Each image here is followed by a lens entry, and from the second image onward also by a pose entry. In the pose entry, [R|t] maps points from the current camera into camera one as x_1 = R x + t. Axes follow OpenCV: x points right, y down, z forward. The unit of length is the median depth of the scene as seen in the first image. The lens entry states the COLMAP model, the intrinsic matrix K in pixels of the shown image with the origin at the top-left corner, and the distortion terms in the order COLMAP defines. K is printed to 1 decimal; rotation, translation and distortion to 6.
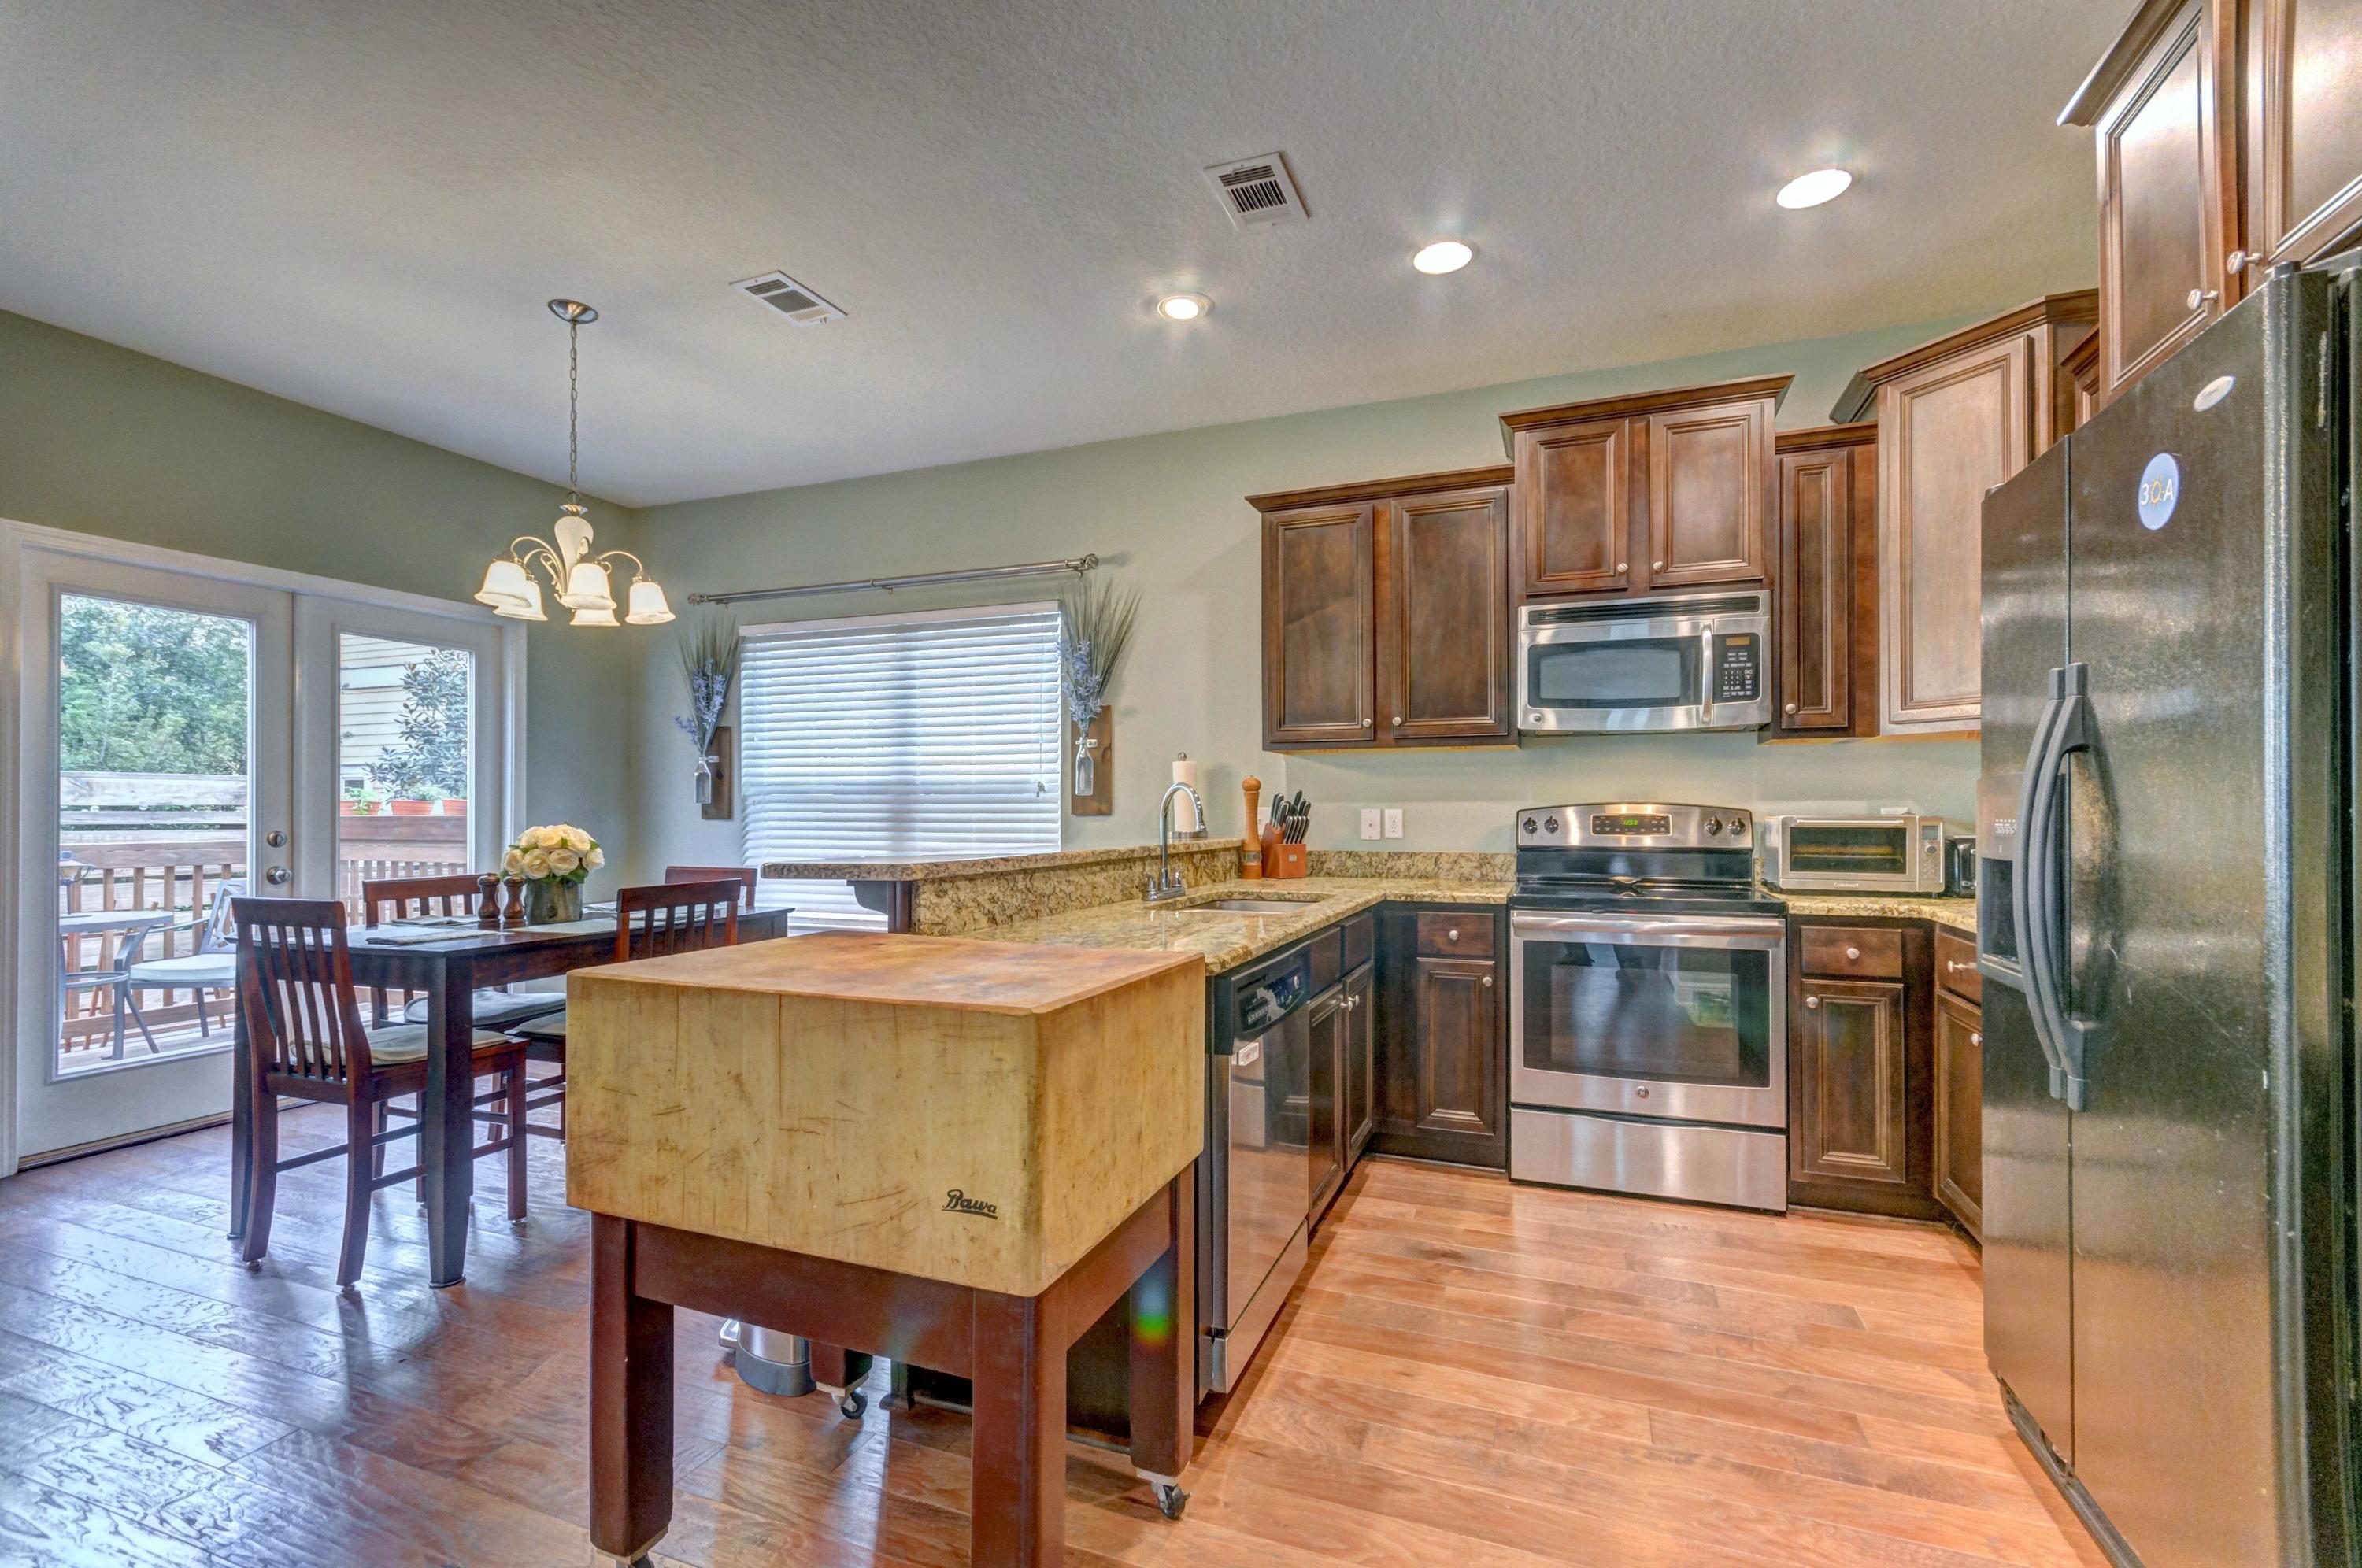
lens RADIAL K [[1036.6, 0, 1174.6], [0, 1036.6, 805.4], [0, 0, 1]] dist [0.009301, -0.005056]
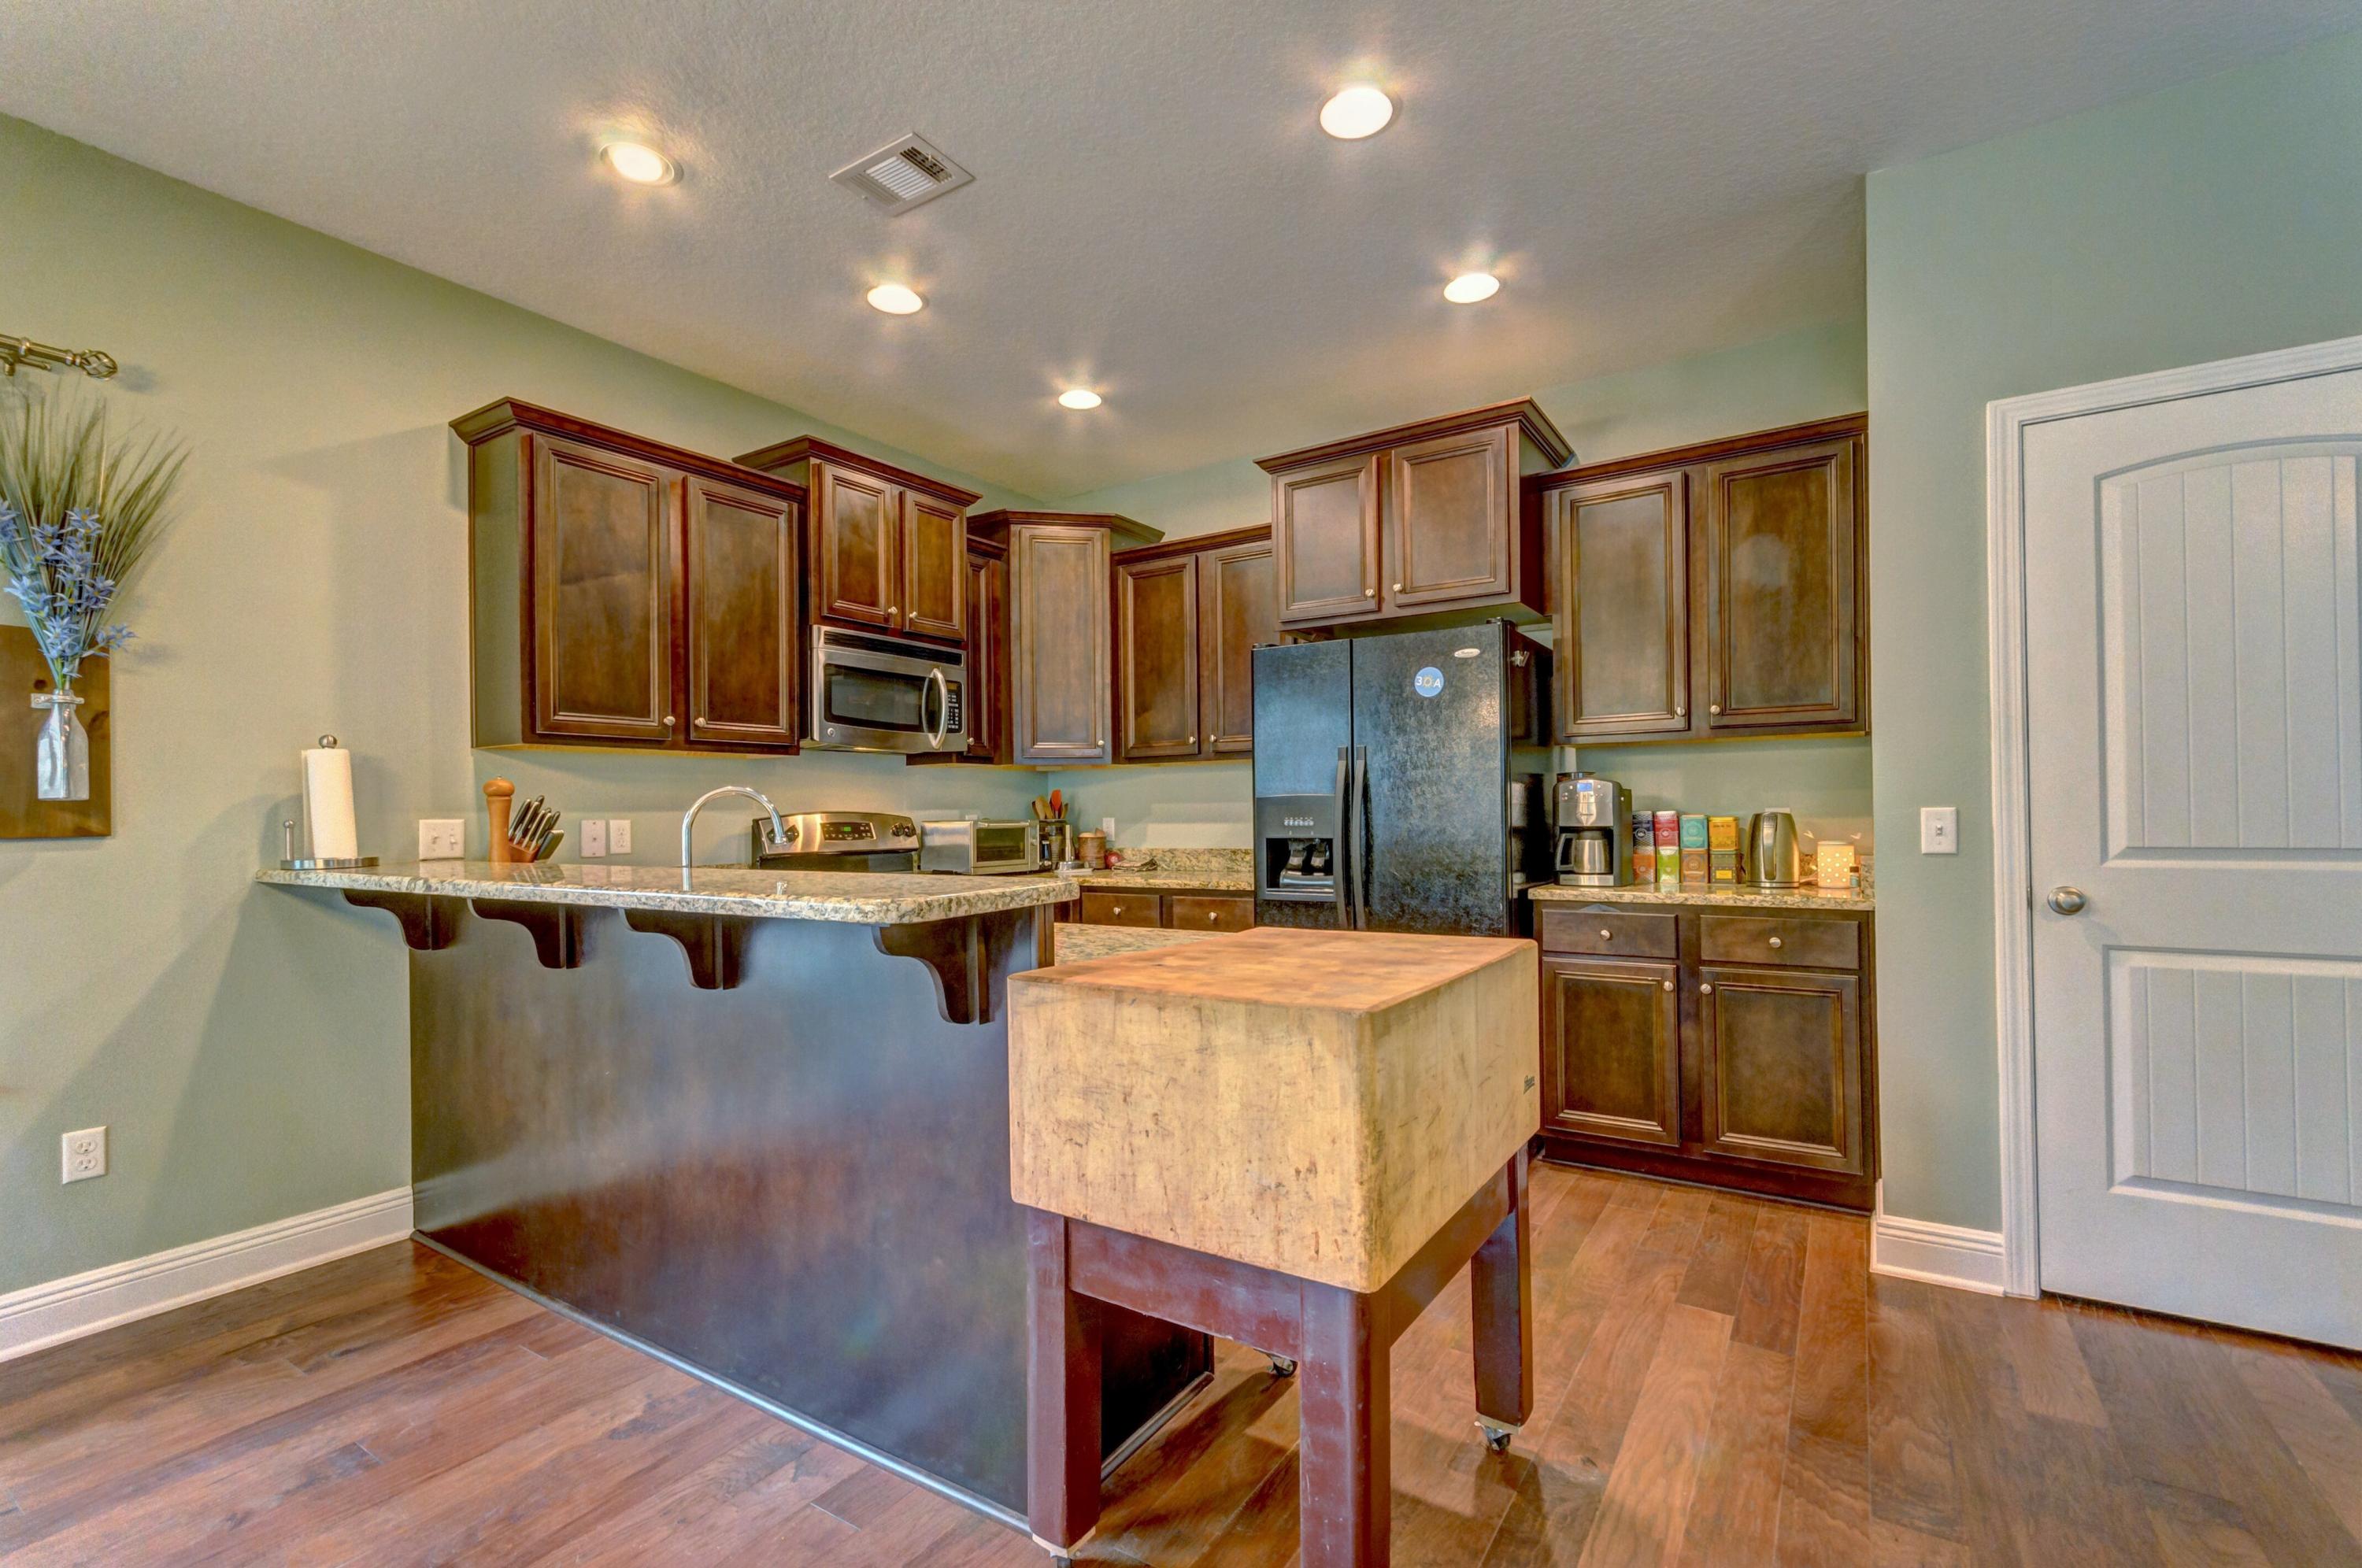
lens RADIAL K [[1040.9, 0, 1178.8], [0, 1040.9, 812.5], [0, 0, 1]] dist [-0.000263, 0.000087]
pose [[0.206967, -0.001375, 0.978347, -0.601246], [0.008835, 0.999961, -0.000464, 0.001912], [-0.978308, 0.008740, 0.206971, 0.413797]]
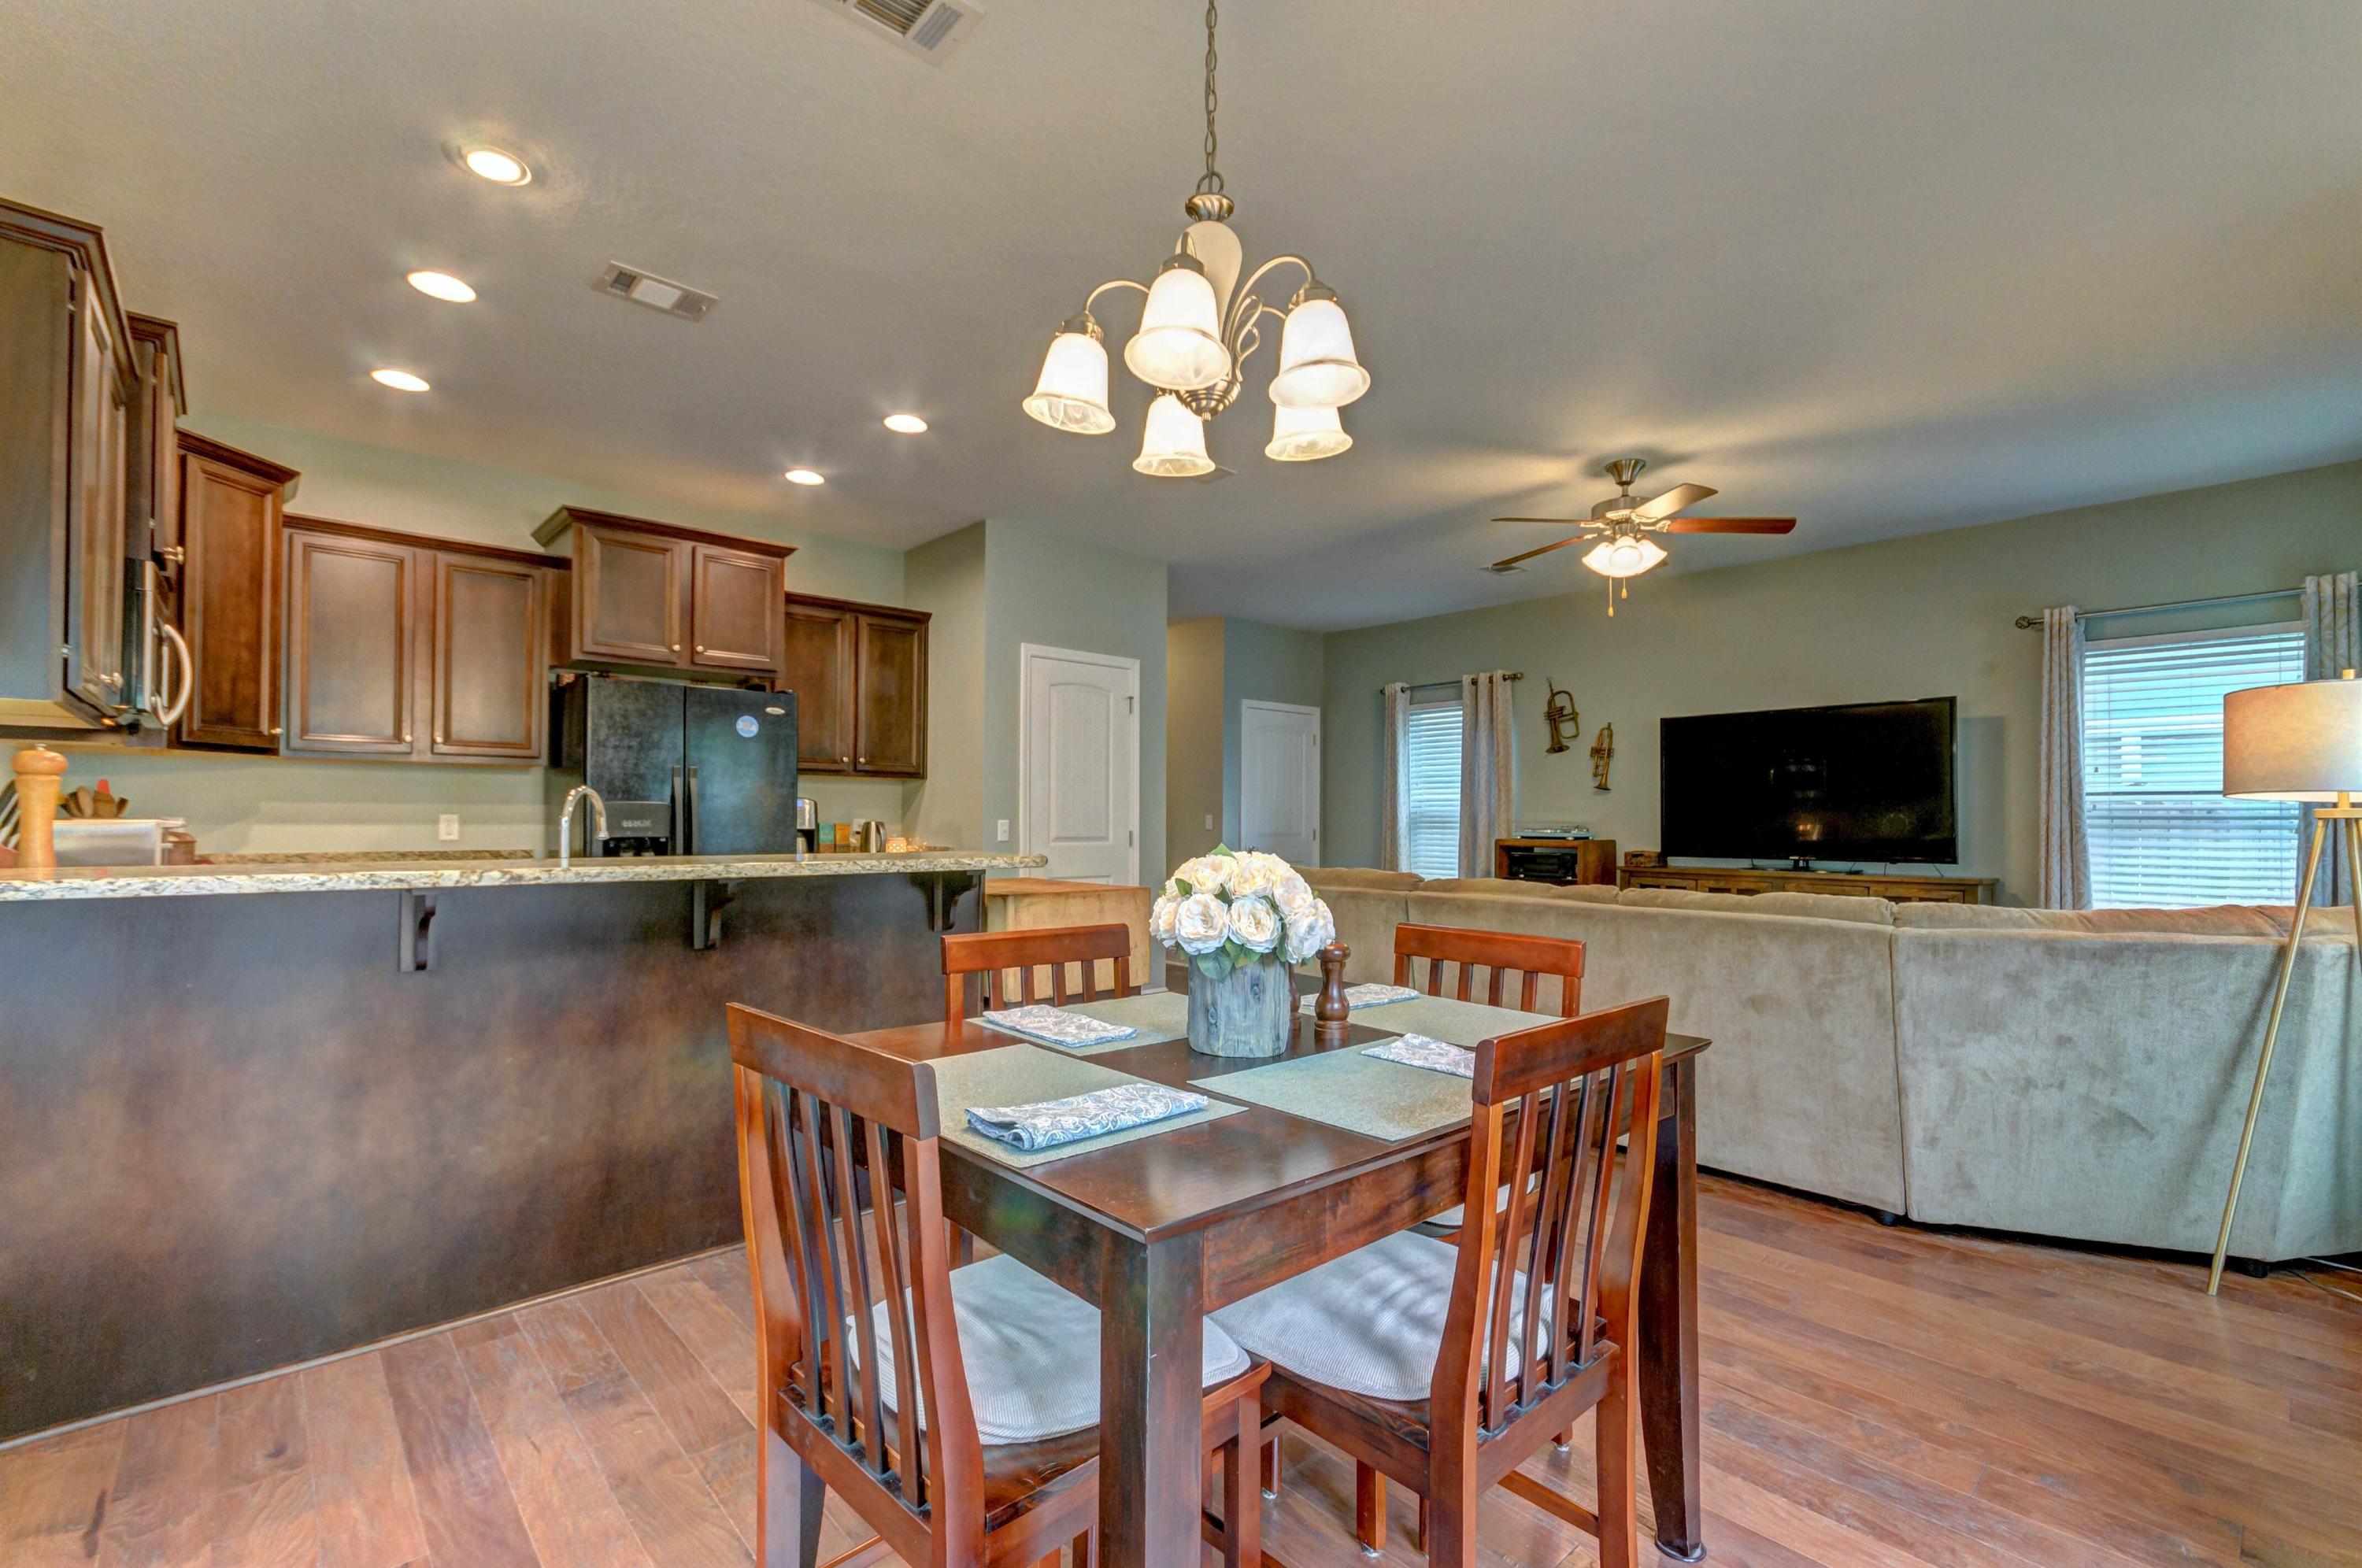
lens RADIAL K [[1048.1, 0, 1171.6], [0, 1048.1, 811.4], [0, 0, 1]] dist [0.003303, 0.001574]
pose [[-0.897980, -0.002213, 0.440030, -0.716358], [-0.008786, 0.999878, -0.012902, 0.007034], [-0.439948, -0.015452, -0.897890, 1.321974]]
